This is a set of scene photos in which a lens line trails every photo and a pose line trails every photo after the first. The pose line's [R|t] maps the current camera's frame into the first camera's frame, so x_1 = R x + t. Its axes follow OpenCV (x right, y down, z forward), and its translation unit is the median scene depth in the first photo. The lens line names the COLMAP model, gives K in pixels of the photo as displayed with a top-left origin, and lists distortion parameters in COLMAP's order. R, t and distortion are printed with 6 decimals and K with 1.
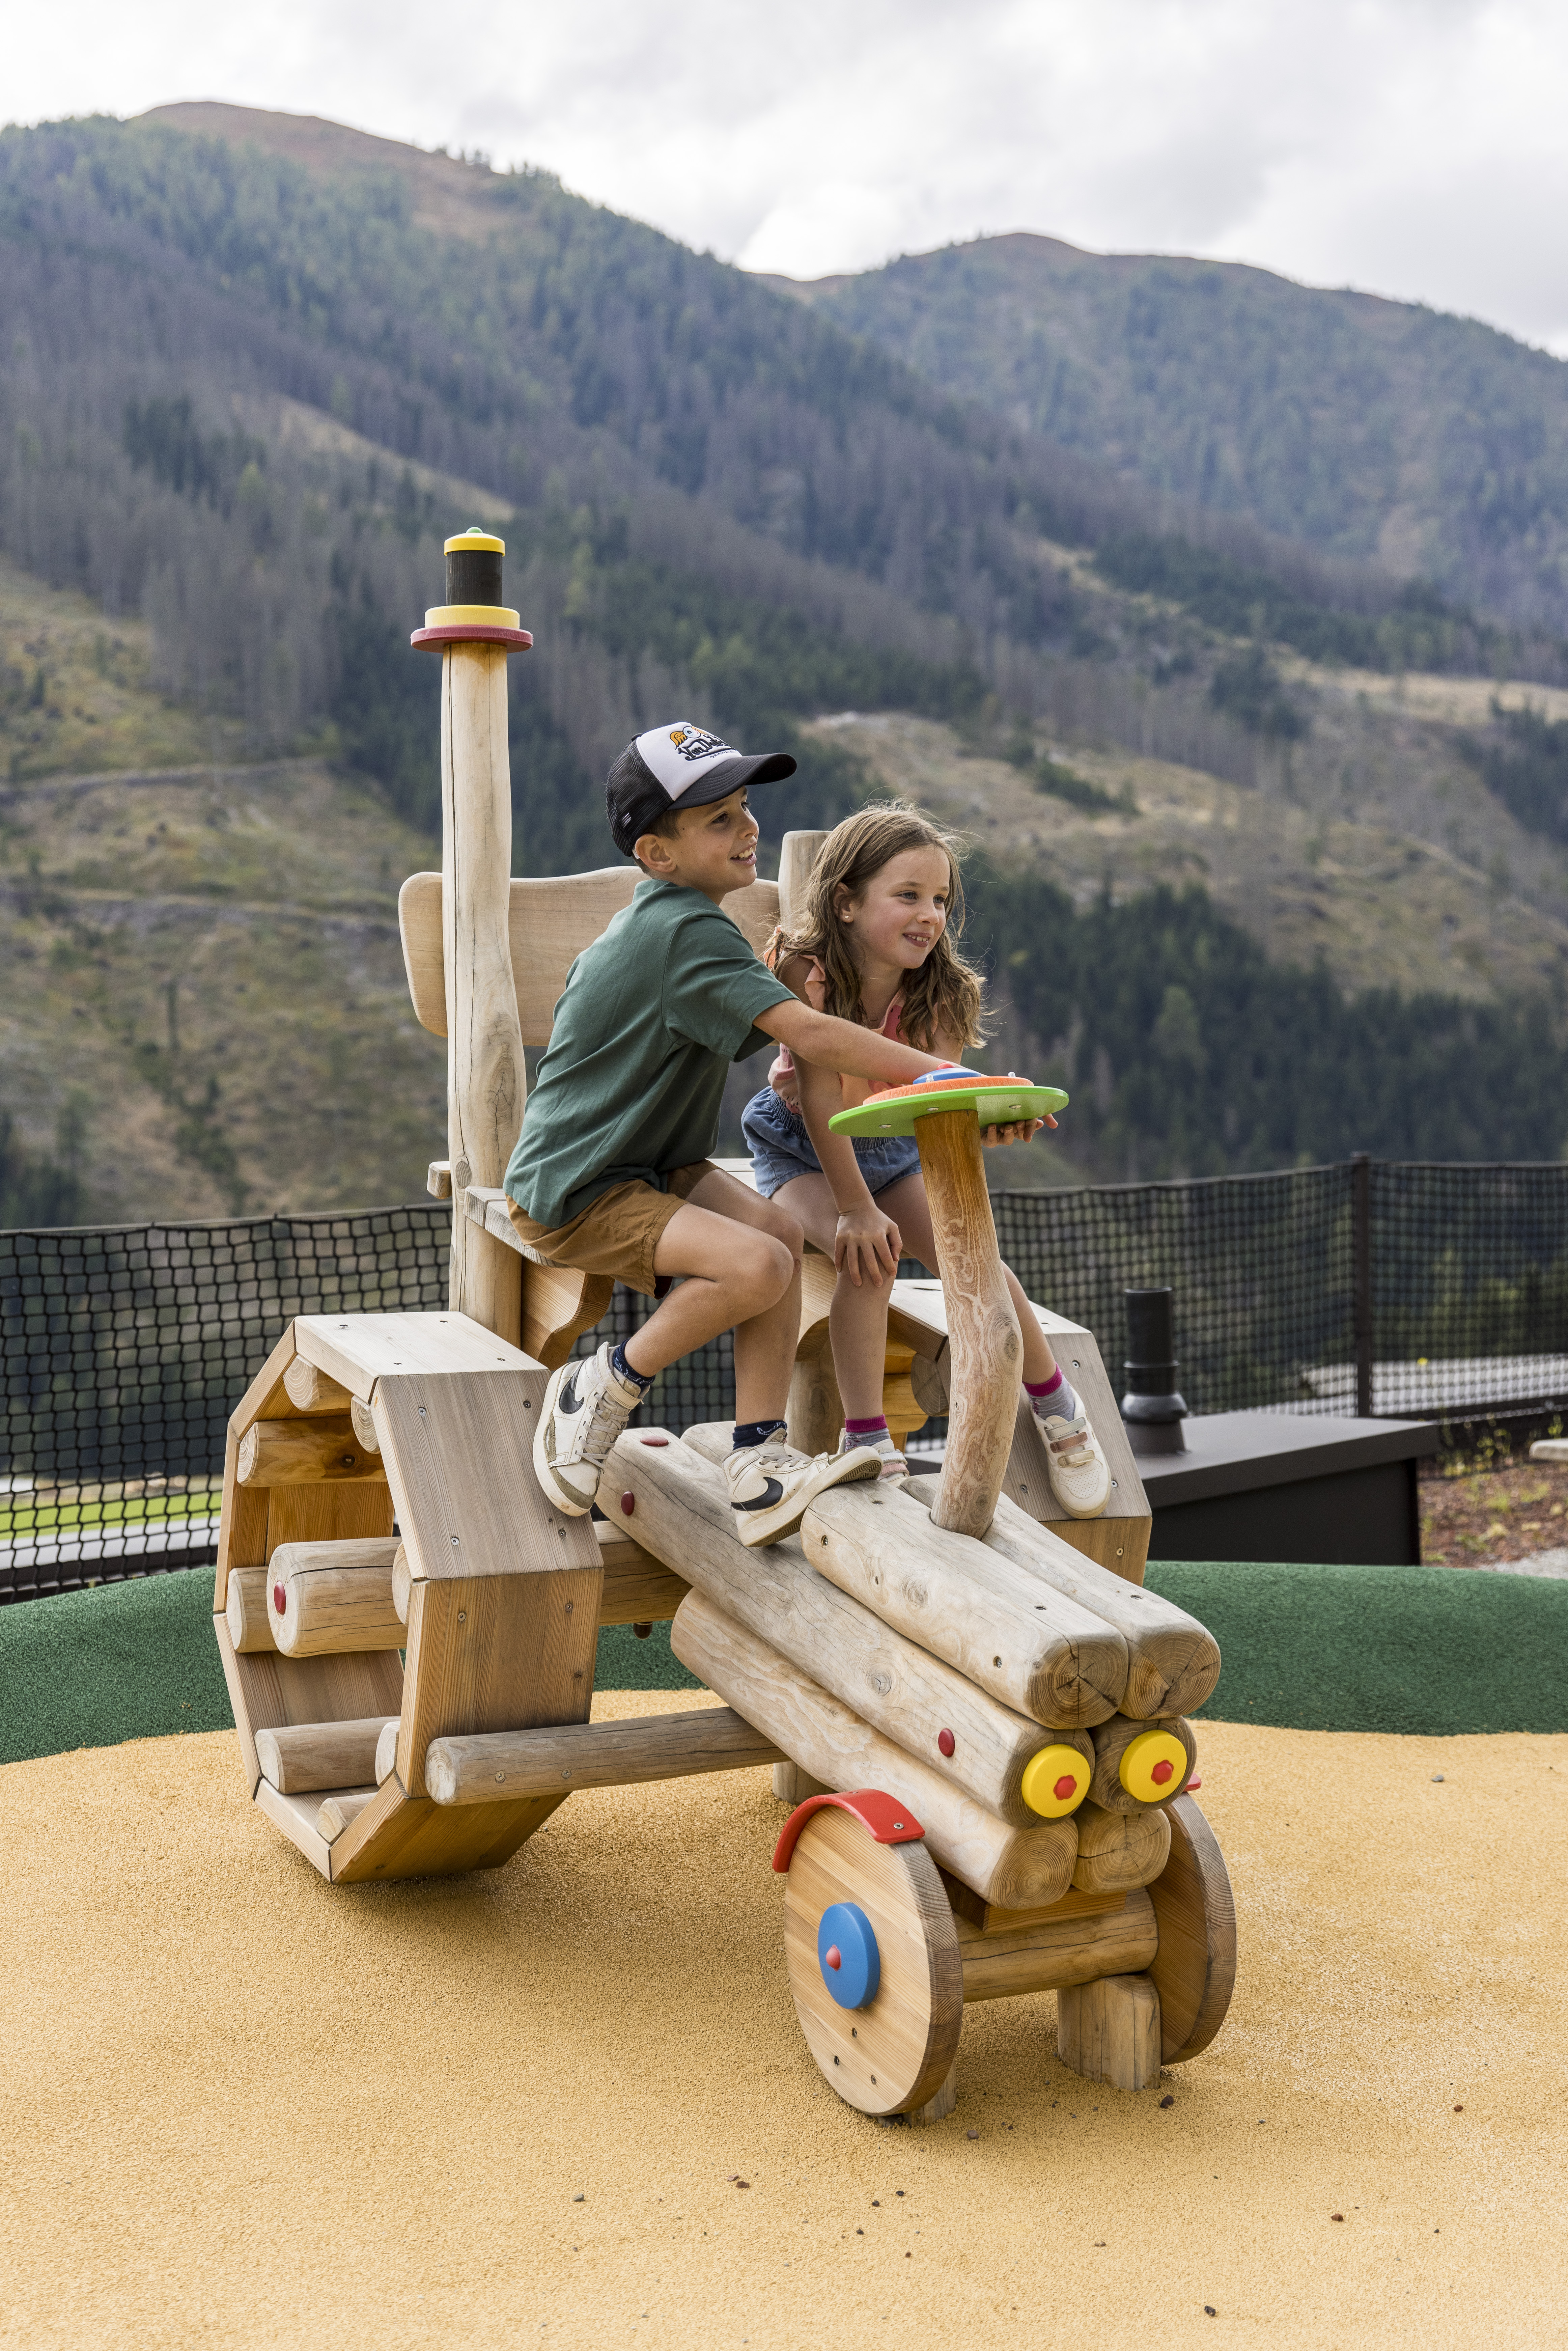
lens RADIAL K [[4141.5, 0, 784.1], [0, 4141.5, 1264.7], [0, 0, 1]] dist [0.038569, 0.075129]
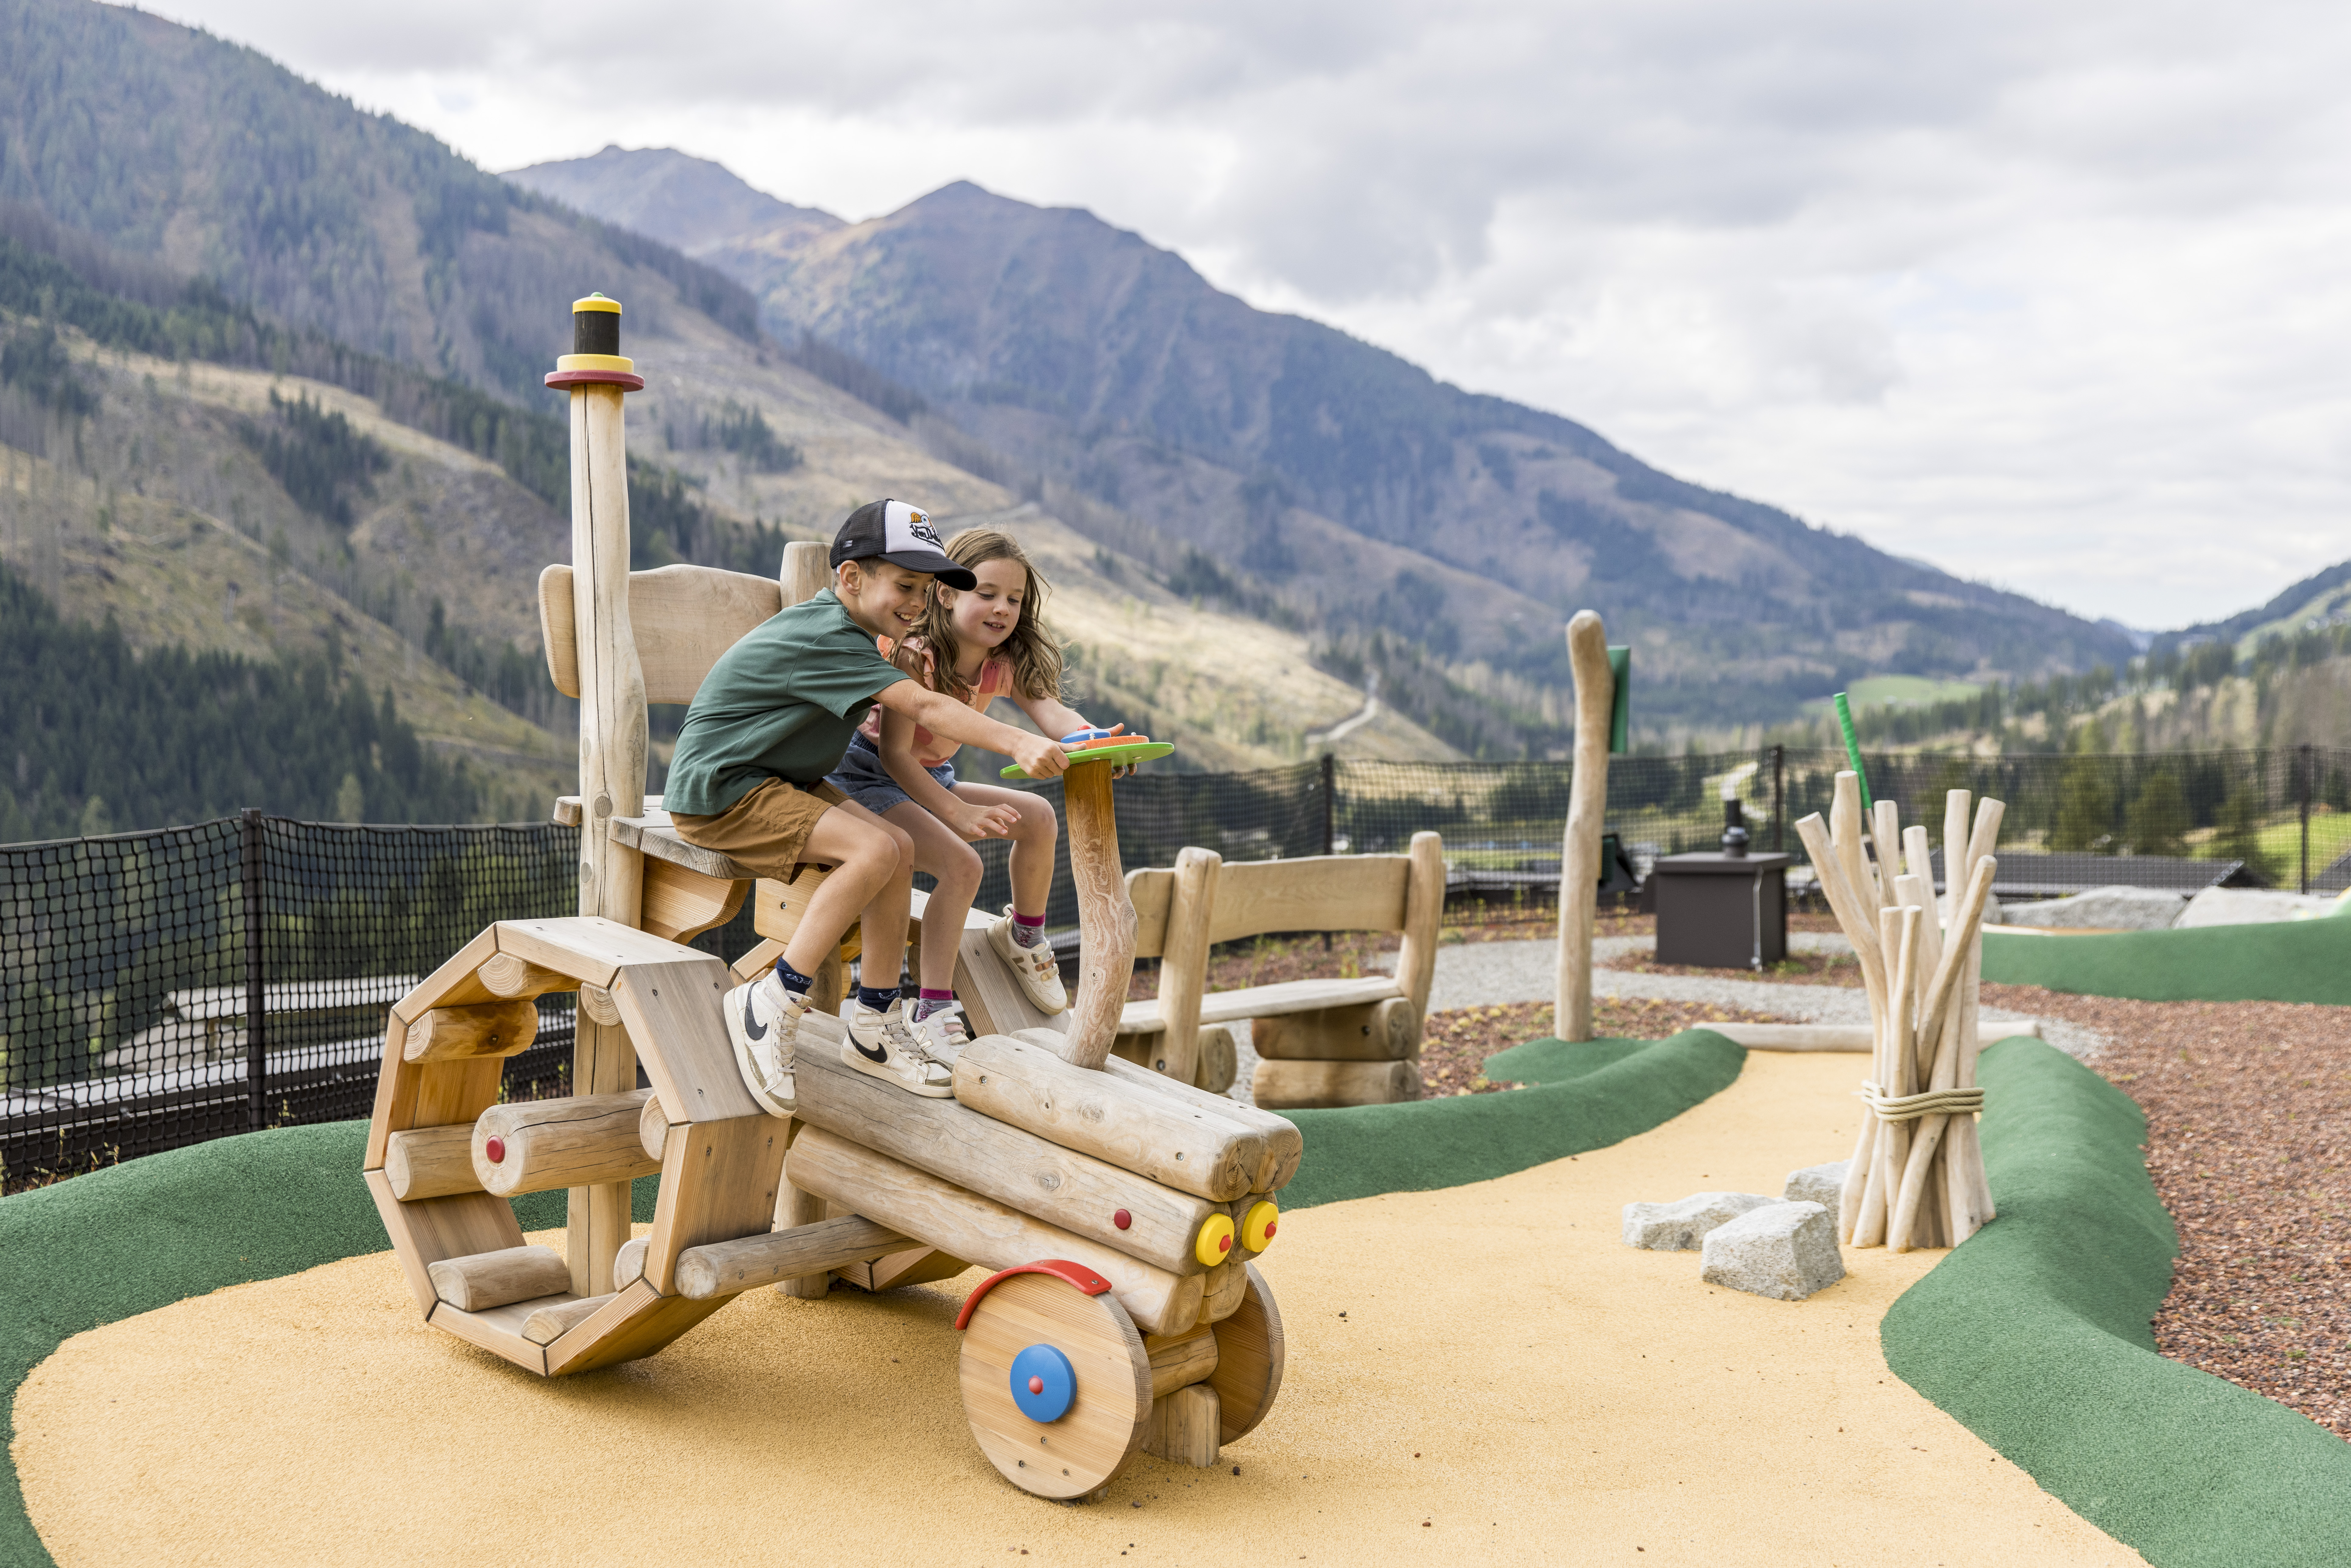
lens RADIAL K [[4141.5, 0, 1175.5], [0, 4141.5, 784.0], [0, 0, 1]] dist [0.038569, 0.075129]
pose [[0.828382, 0.006417, 0.560127, -0.251158], [0.011405, 0.999534, -0.028316, 0.003515], [-0.560048, 0.029845, 0.827922, -0.053758]]
